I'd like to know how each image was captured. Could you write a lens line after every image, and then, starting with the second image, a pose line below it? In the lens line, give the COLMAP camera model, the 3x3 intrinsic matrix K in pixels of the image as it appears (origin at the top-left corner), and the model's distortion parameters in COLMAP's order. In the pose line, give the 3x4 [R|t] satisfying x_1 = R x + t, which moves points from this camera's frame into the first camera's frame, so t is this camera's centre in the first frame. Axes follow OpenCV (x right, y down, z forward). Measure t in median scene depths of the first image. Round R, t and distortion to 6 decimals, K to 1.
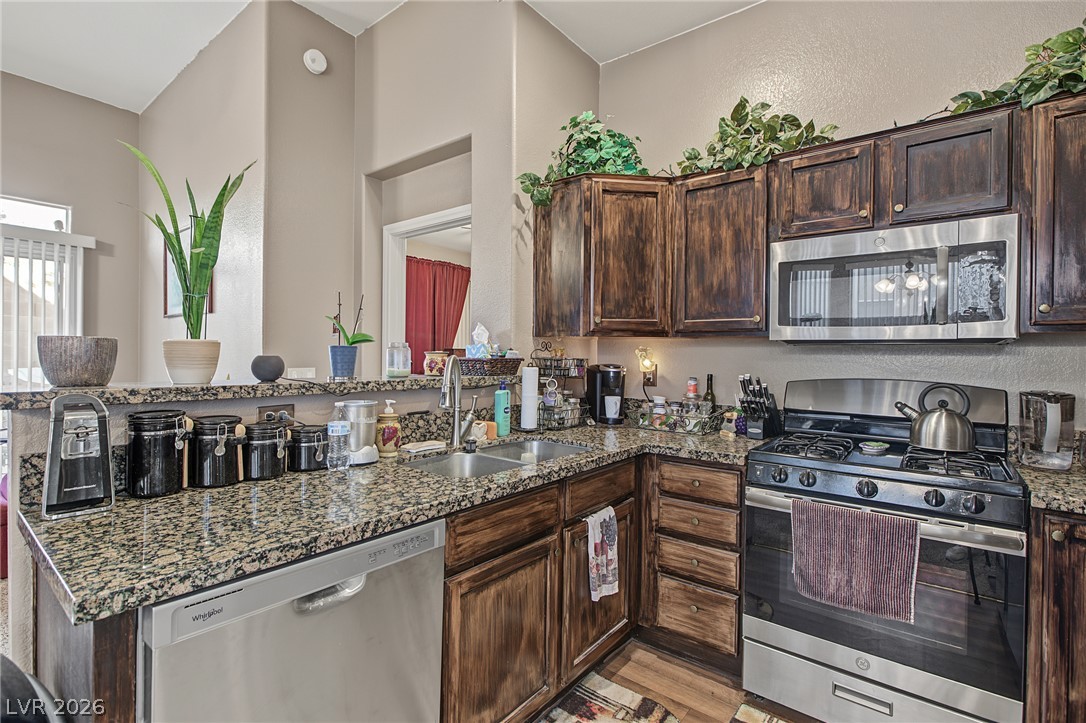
lens RADIAL K [[506.5, 0, 543.0], [0, 506.5, 359.5], [0, 0, 1]] dist [-0.011348, 0.001697]
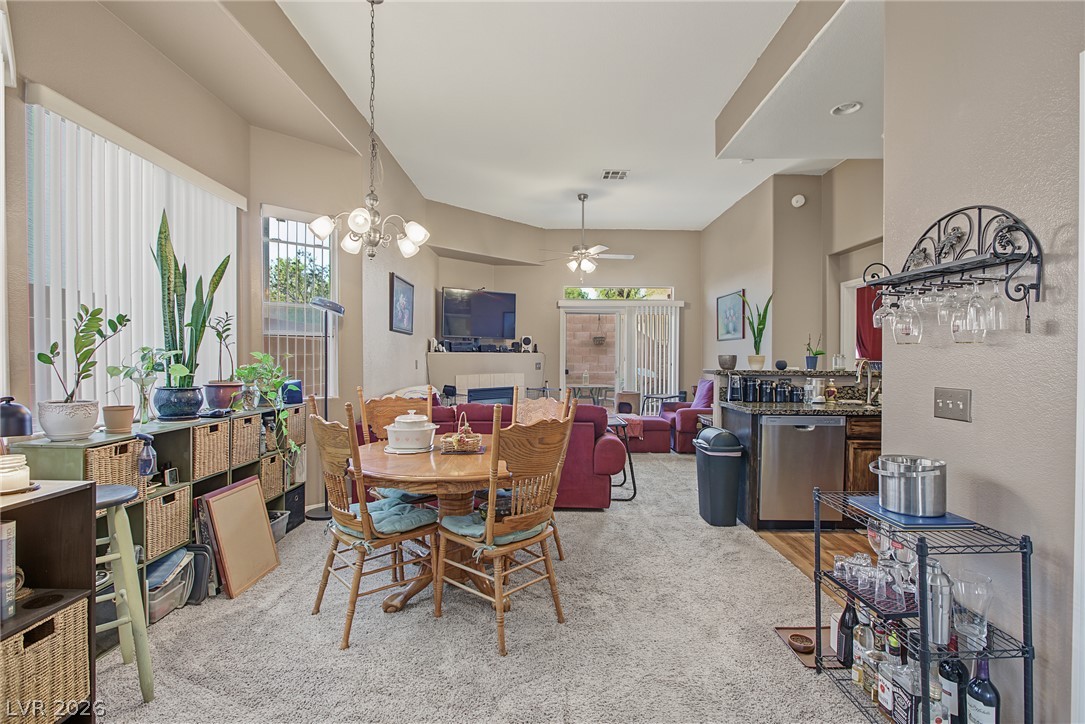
lens RADIAL K [[506.0, 0, 542.5], [0, 506.0, 360.0], [0, 0, 1]] dist [-0.011348, 0.001697]
pose [[0.626993, -0.004279, -0.779013, 0.627725], [-0.004471, 0.999949, -0.009090, 0.017616], [0.779012, 0.009182, 0.626942, -1.400378]]
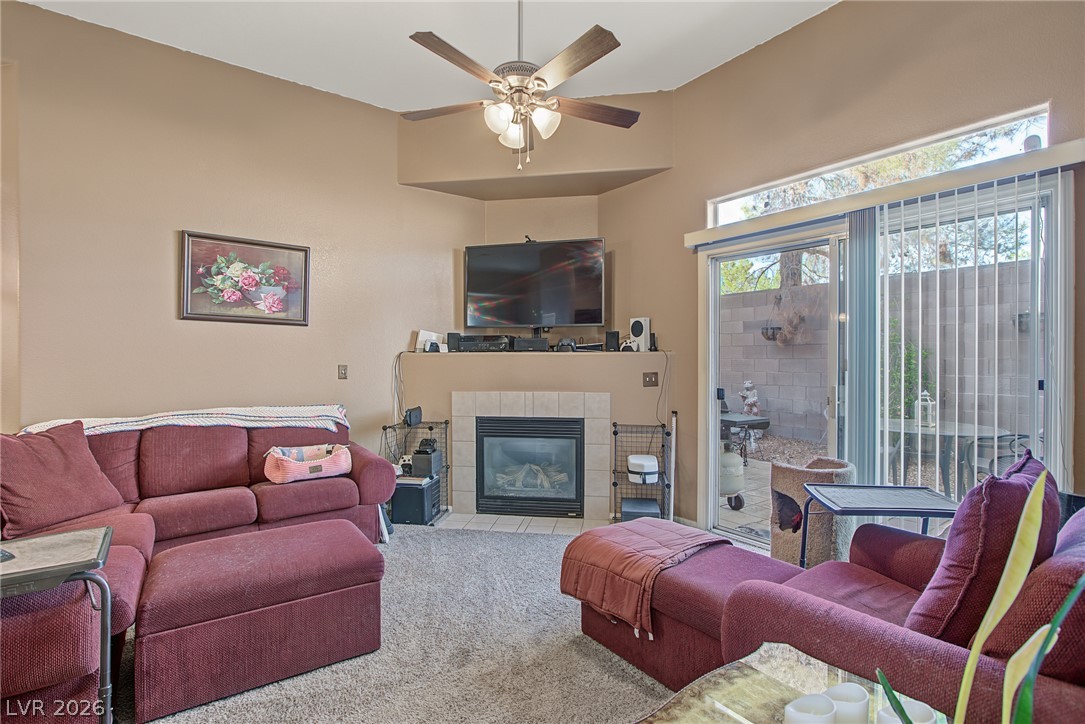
lens RADIAL K [[521.8, 0, 539.7], [0, 521.8, 359.4], [0, 0, 1]] dist [-0.011366, -0.000010]
pose [[-0.261098, -0.015034, -0.965195, -0.526506], [-0.014262, 0.999830, -0.011715, -0.016515], [0.965207, 0.010707, -0.261268, 1.276981]]
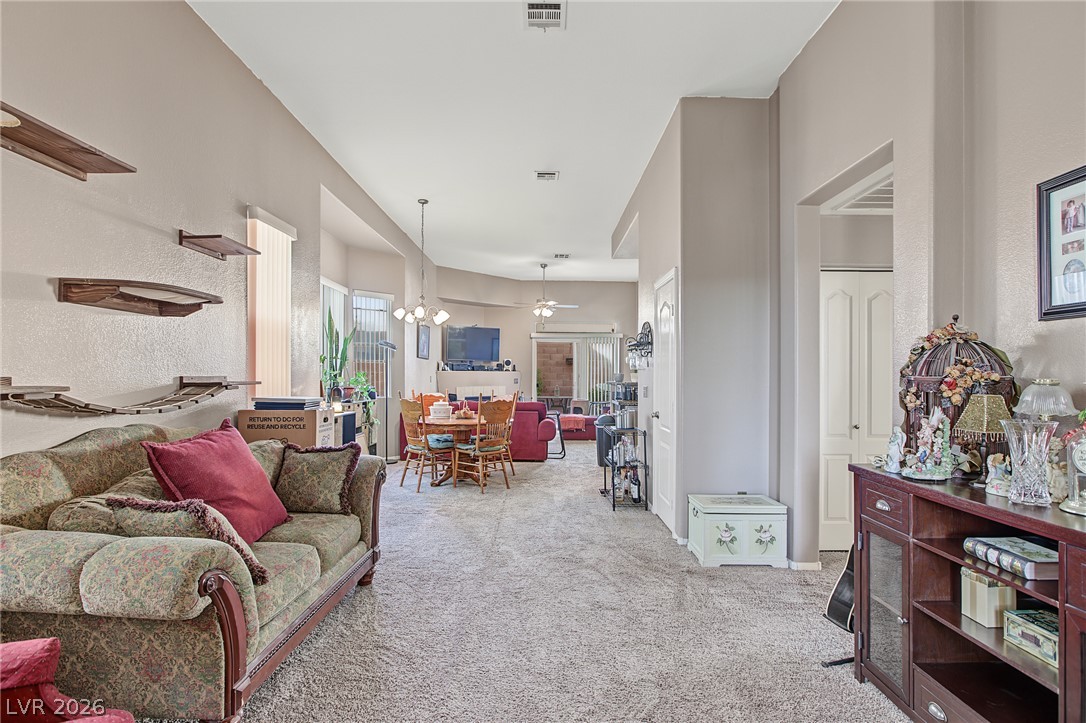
lens RADIAL K [[526.0, 0, 545.1], [0, 526.0, 374.1], [0, 0, 1]] dist [-0.000761, 0.000322]
pose [[0.636943, -0.008452, -0.770865, 2.118698], [-0.006379, 0.999848, -0.016234, 0.045519], [0.770884, 0.015257, 0.636792, -2.327036]]
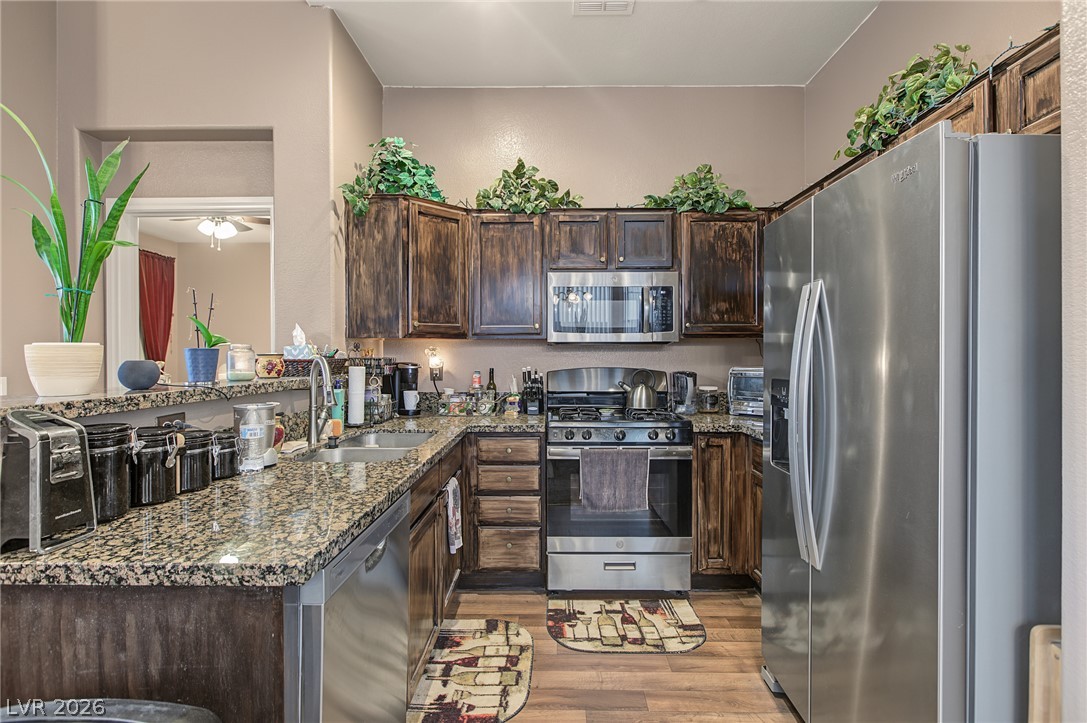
lens RADIAL K [[517.2, 0, 549.6], [0, 517.2, 358.1], [0, 0, 1]] dist [-0.021109, 0.000667]
pose [[0.783126, -0.018996, 0.621572, -0.443705], [0.017485, 0.999811, 0.008527, -0.005935], [-0.621617, 0.004191, 0.783310, -0.123143]]
